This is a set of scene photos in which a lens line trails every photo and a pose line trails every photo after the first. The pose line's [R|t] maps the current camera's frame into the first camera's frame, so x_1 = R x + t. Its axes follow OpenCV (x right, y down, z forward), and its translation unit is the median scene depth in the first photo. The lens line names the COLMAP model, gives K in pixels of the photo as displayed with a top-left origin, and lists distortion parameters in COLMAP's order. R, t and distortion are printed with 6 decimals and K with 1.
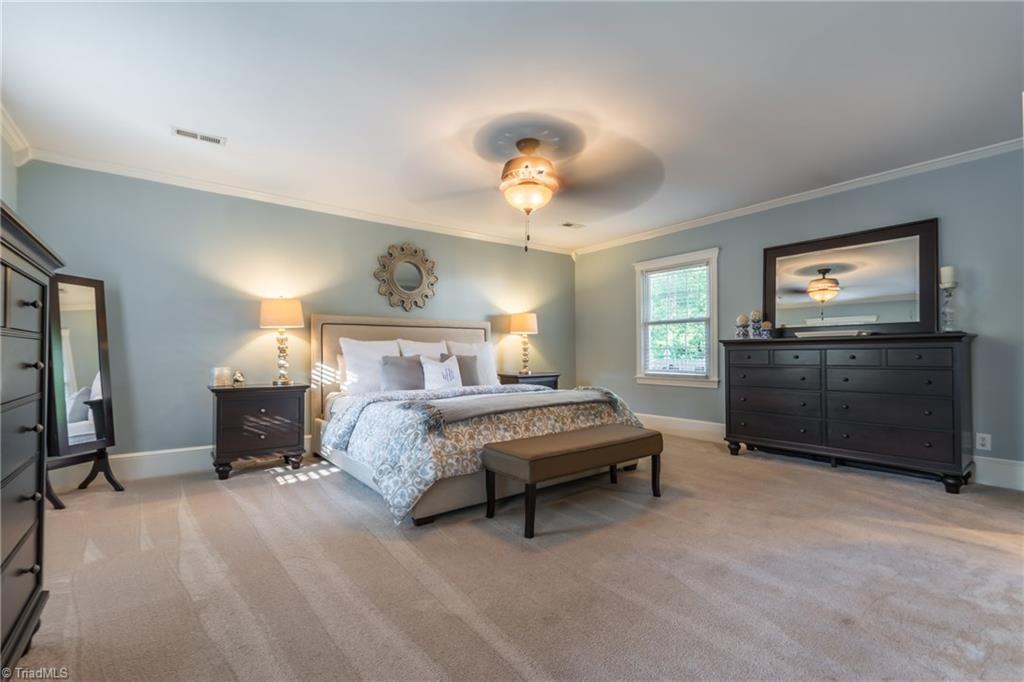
lens RADIAL K [[449.5, 0, 506.5], [0, 449.5, 351.6], [0, 0, 1]] dist [0.005089, -0.001028]
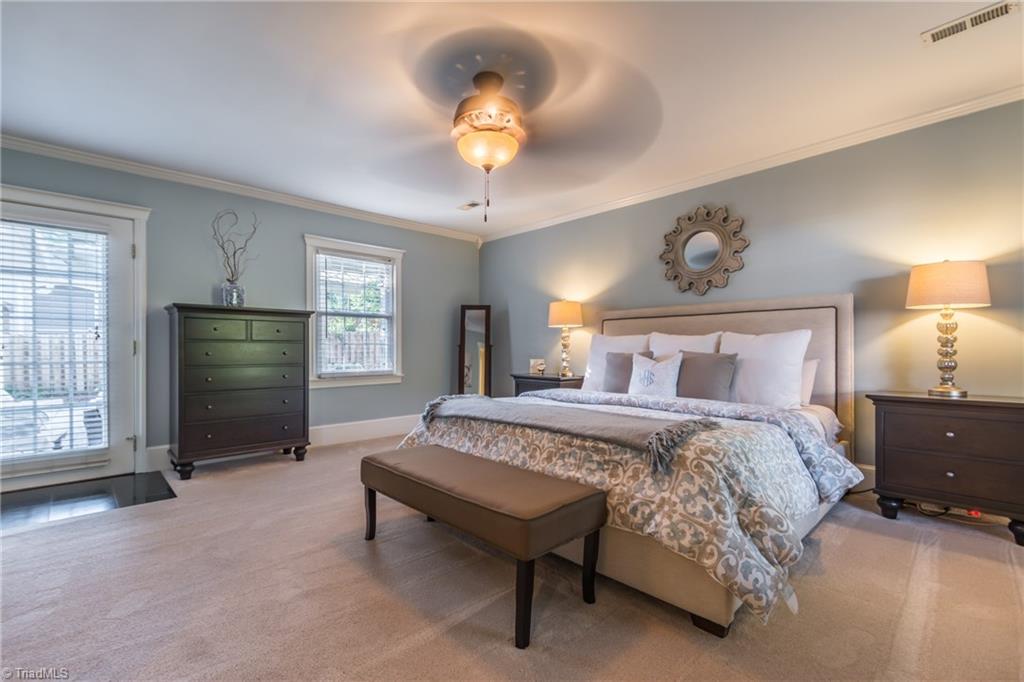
lens RADIAL K [[449.5, 0, 506.5], [0, 449.5, 351.6], [0, 0, 1]] dist [0.005089, -0.001028]
pose [[0.115117, 0.013405, -0.993261, 0.637532], [0.001873, 0.999904, 0.013711, -0.004066], [0.993350, -0.003438, 0.115081, 0.721277]]
